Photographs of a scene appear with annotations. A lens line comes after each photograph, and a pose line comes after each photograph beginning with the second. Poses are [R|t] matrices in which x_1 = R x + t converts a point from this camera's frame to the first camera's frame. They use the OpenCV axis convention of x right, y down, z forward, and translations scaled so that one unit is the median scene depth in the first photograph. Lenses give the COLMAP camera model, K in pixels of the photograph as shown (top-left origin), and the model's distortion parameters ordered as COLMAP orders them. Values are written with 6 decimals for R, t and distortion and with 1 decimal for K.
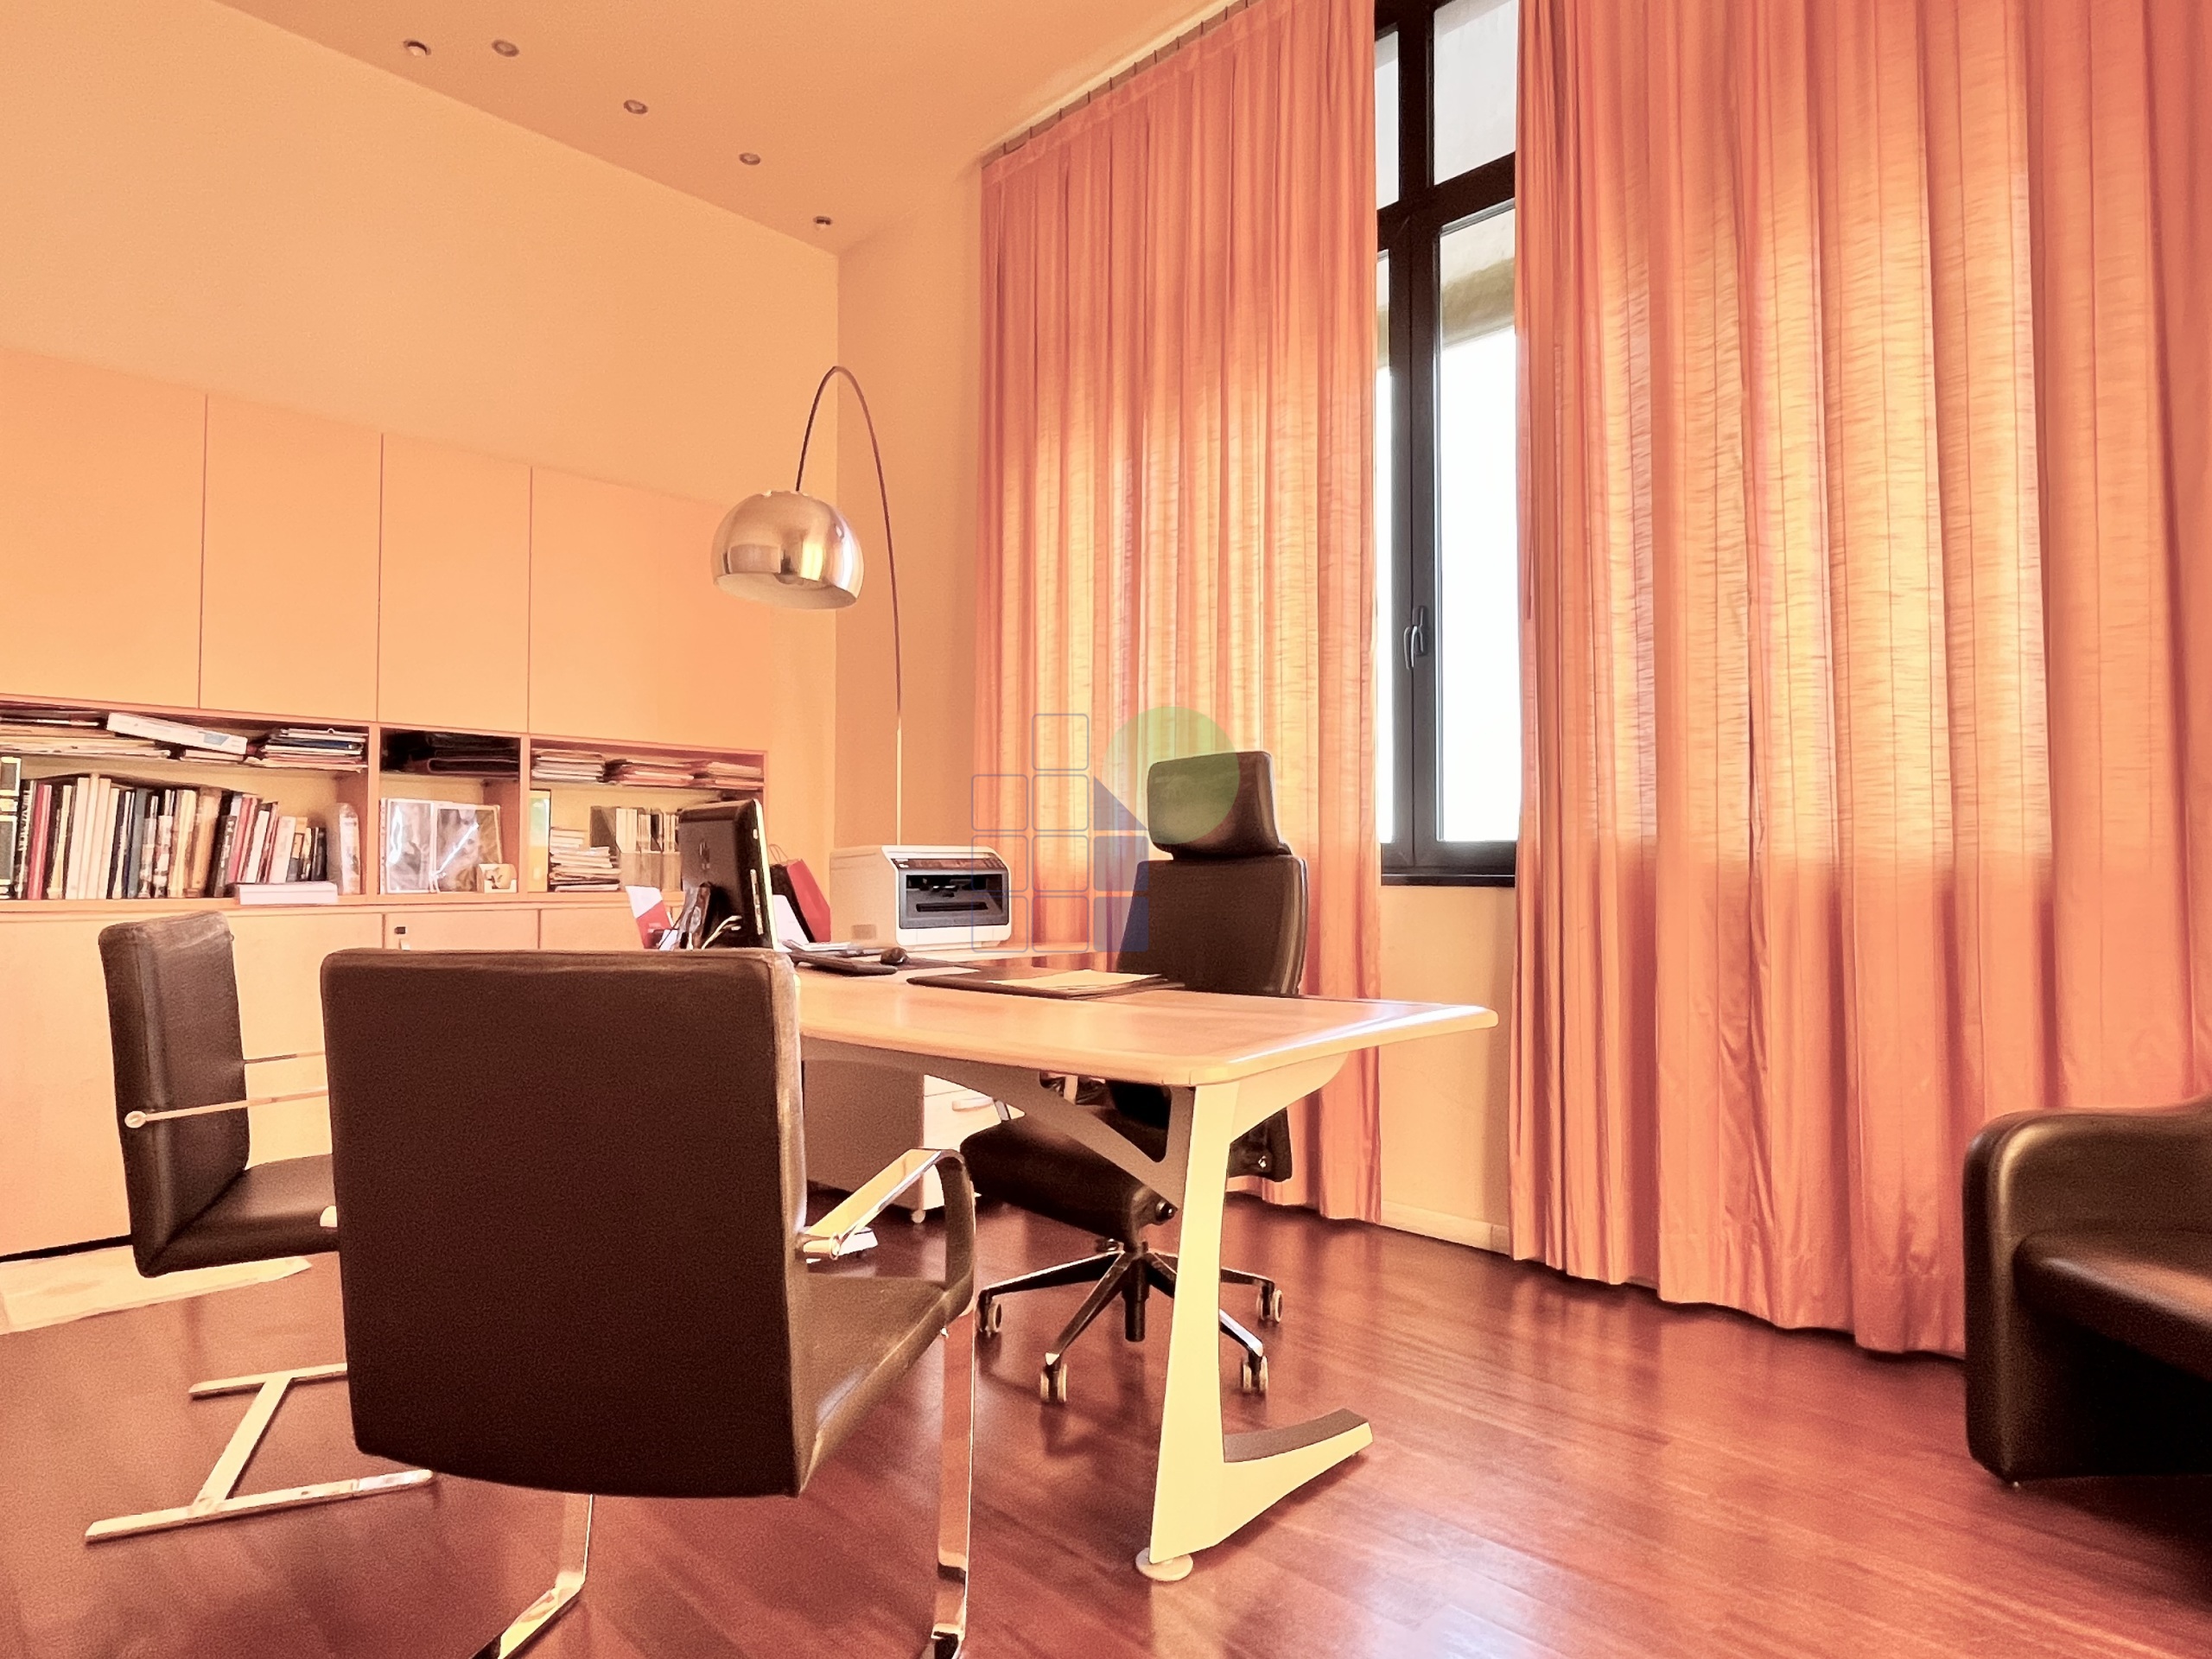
lens RADIAL K [[1238.0, 0, 1100.1], [0, 1238.0, 835.1], [0, 0, 1]] dist [-0.001204, 0.000128]
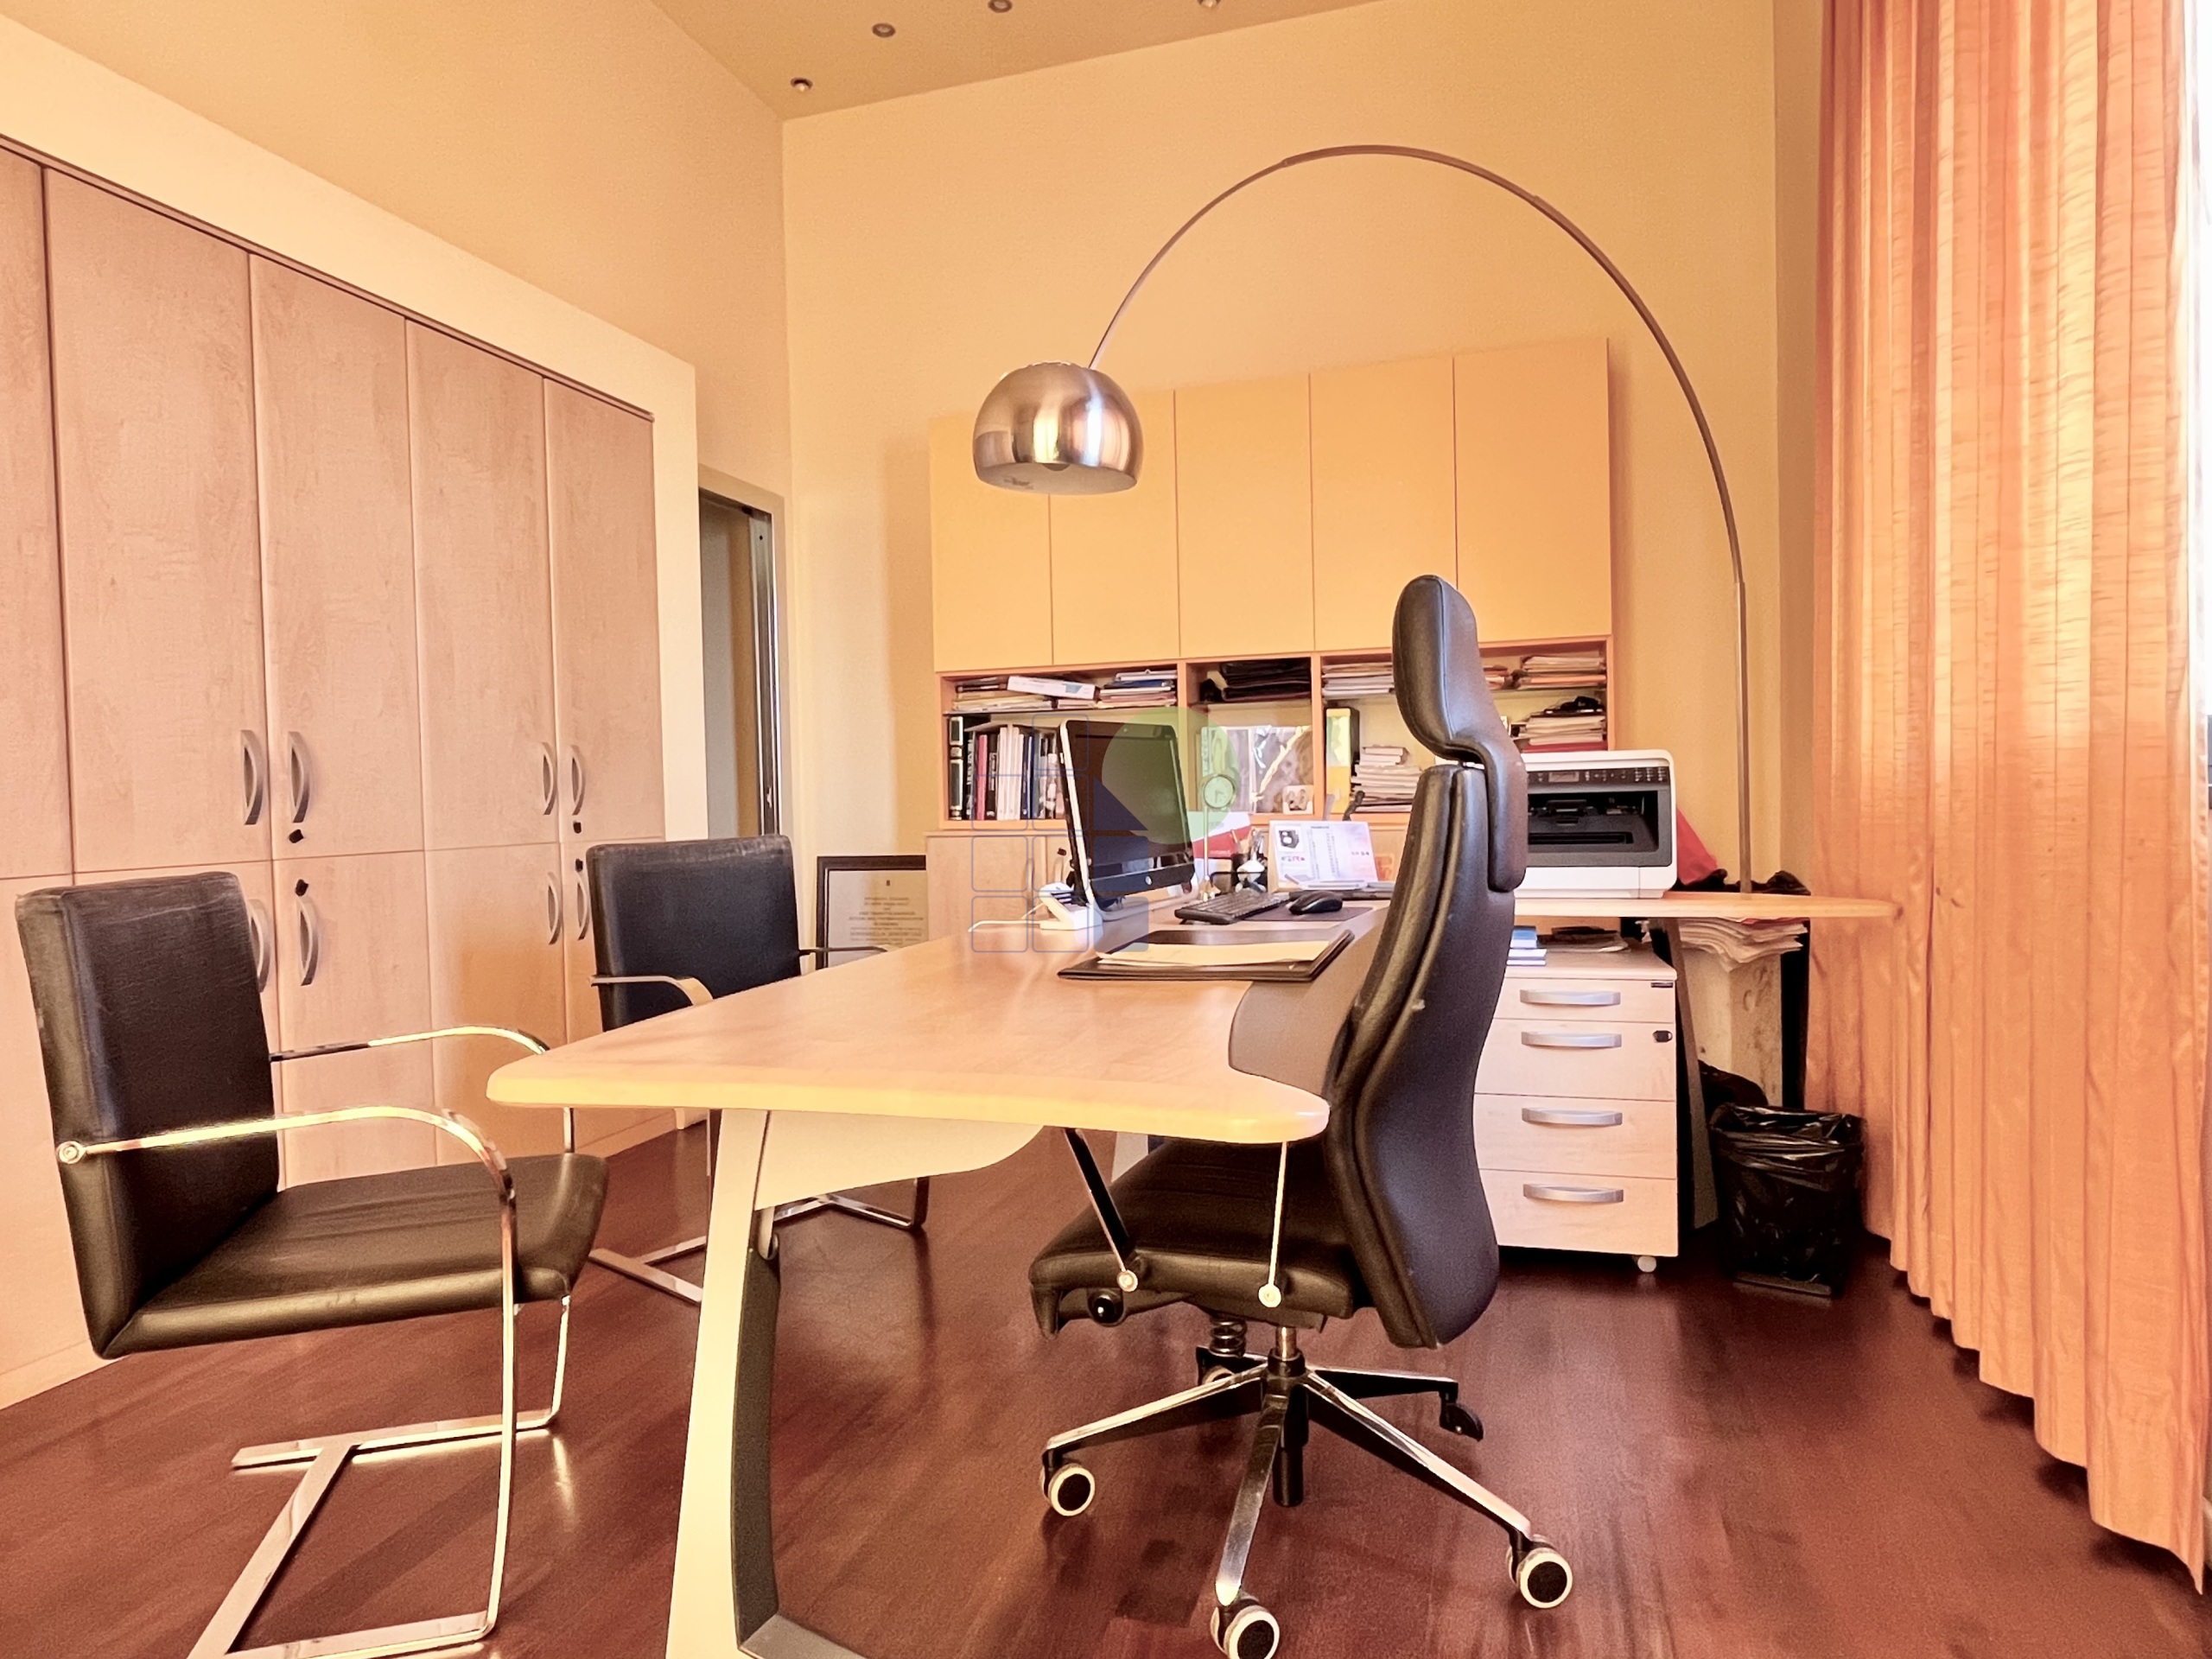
lens RADIAL K [[1279.9, 0, 1106.0], [0, 1279.9, 829.5], [0, 0, 1]] dist [-0.001055, 0.001196]
pose [[0.463891, 0.013352, -0.885792, 0.499919], [0.047195, 0.998094, 0.039762, 0.014270], [0.884634, -0.060250, 0.462376, 0.528443]]
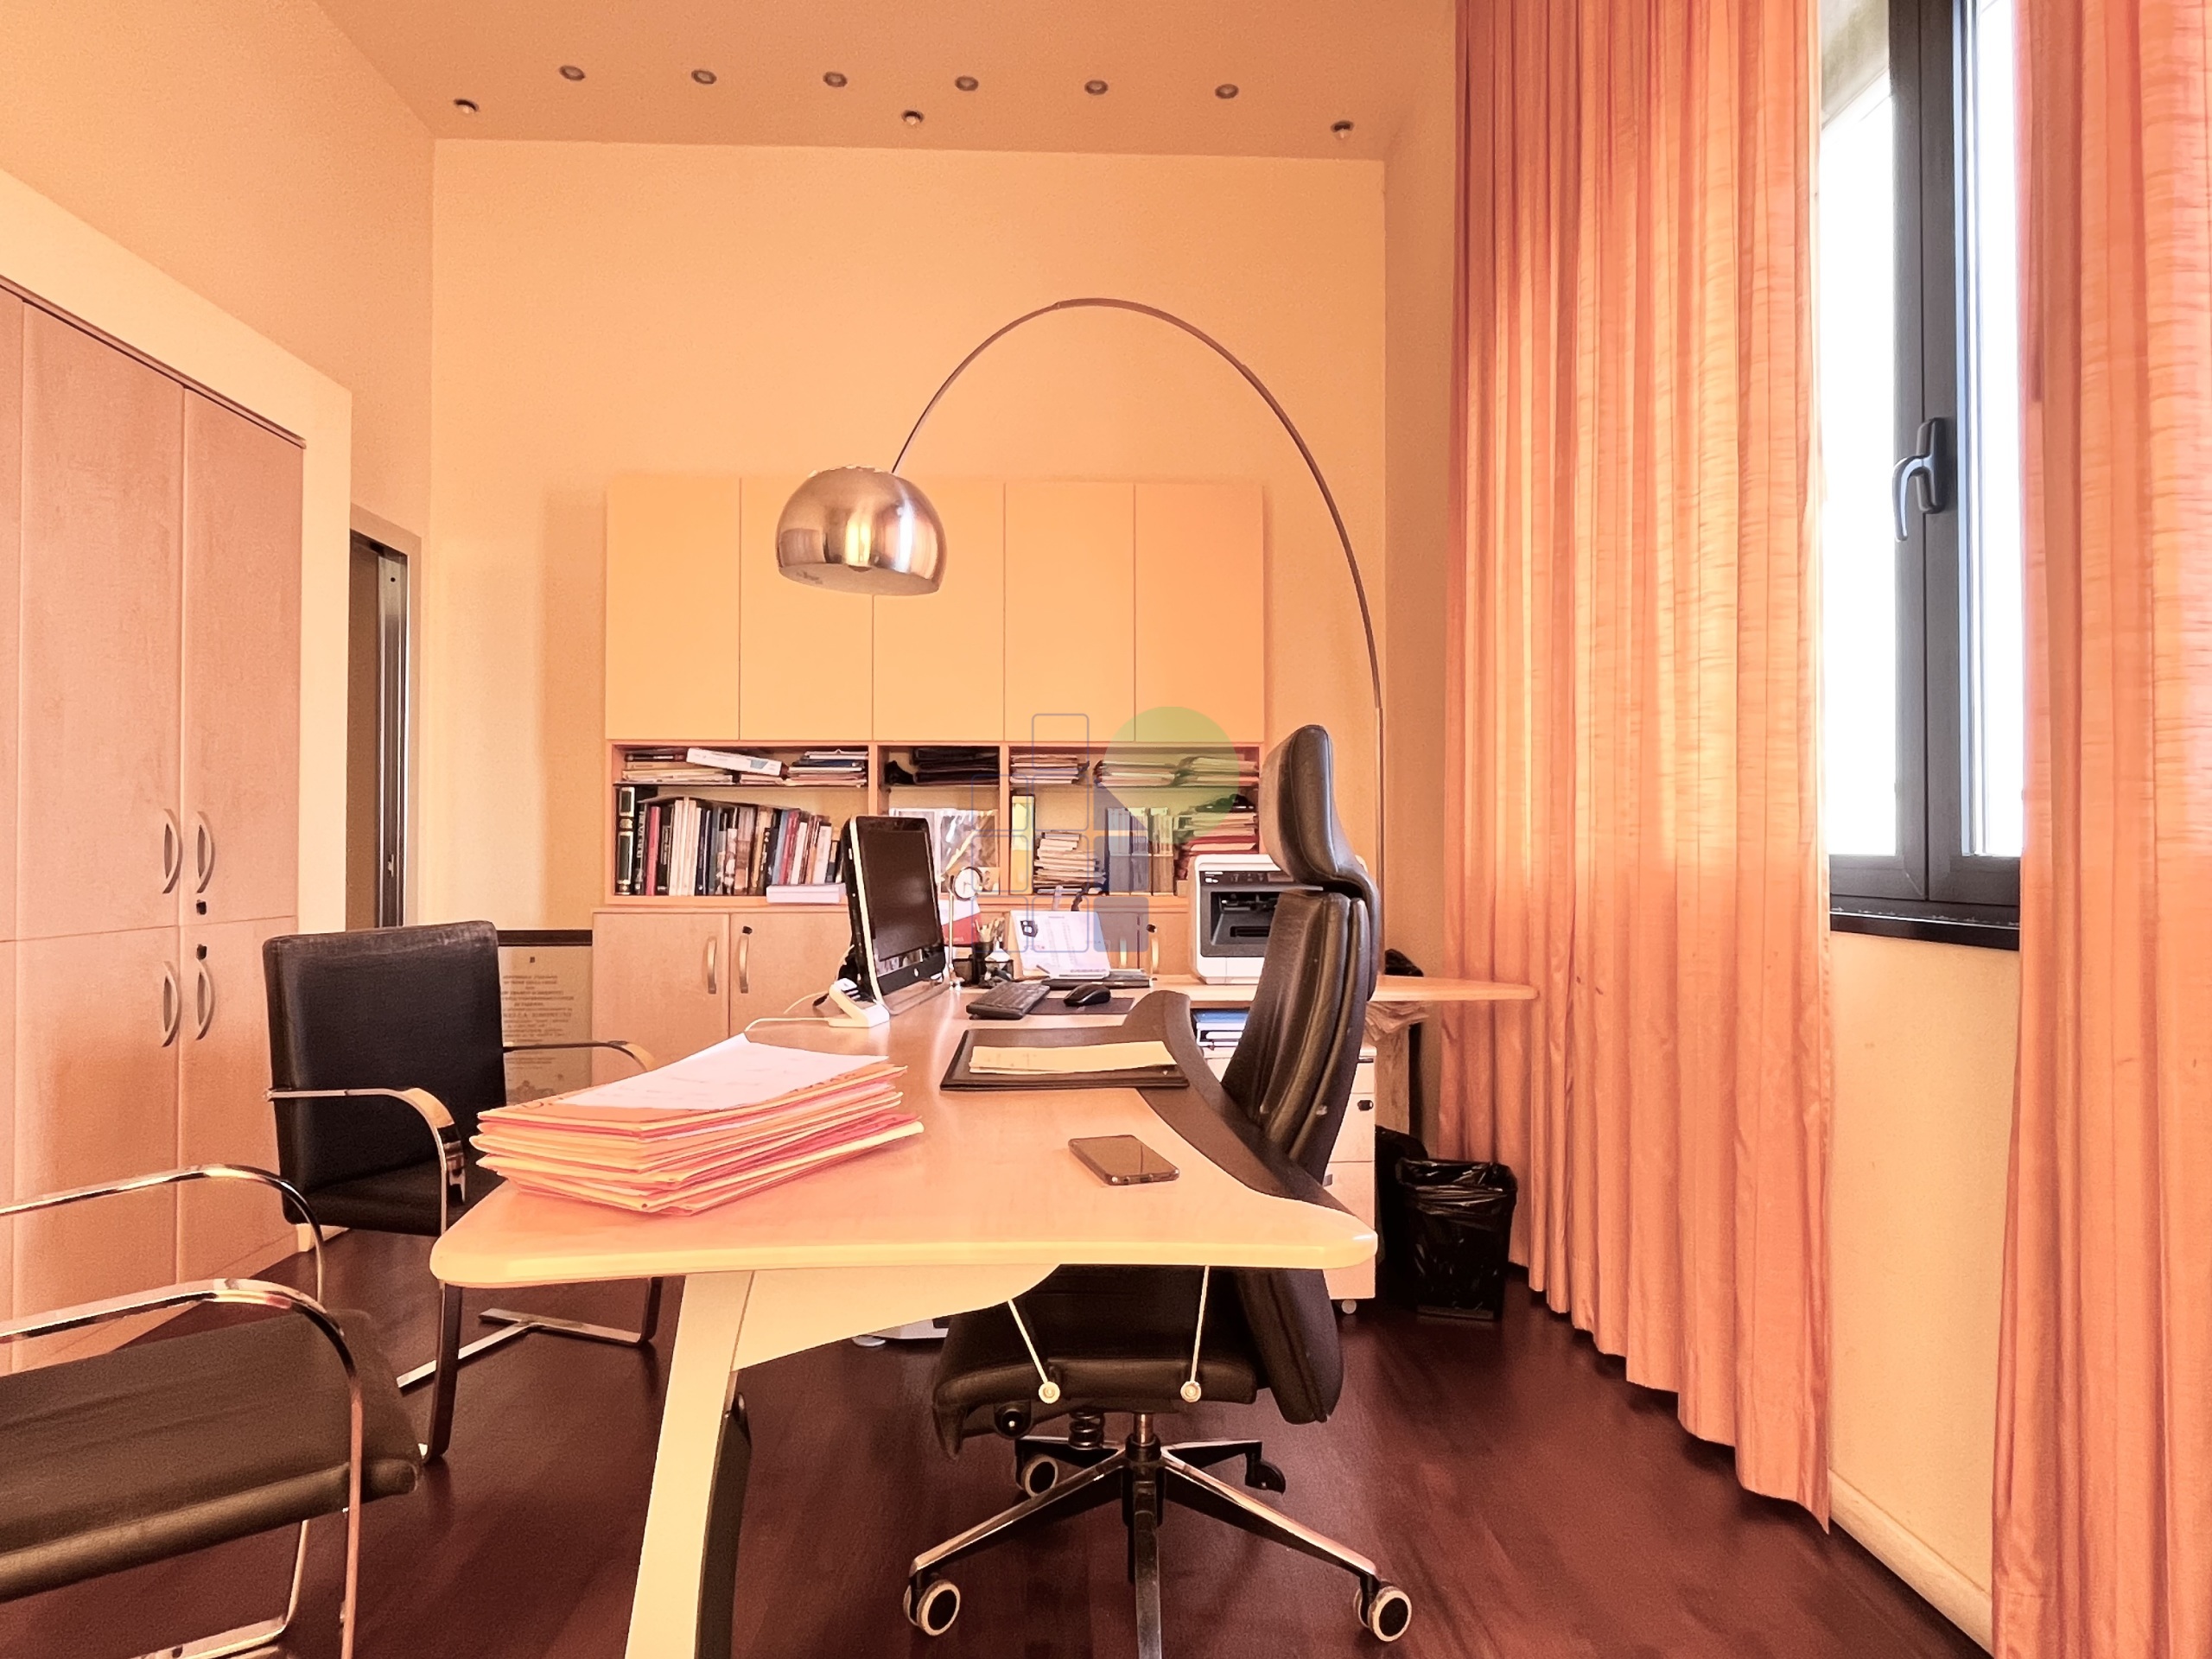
lens RADIAL K [[1238.0, 0, 1100.1], [0, 1238.0, 835.1], [0, 0, 1]] dist [-0.001204, 0.000128]
pose [[0.734457, -0.006670, -0.678622, 0.416028], [0.018023, 0.999791, 0.009679, -0.017449], [0.678416, -0.019340, 0.734424, 0.409452]]
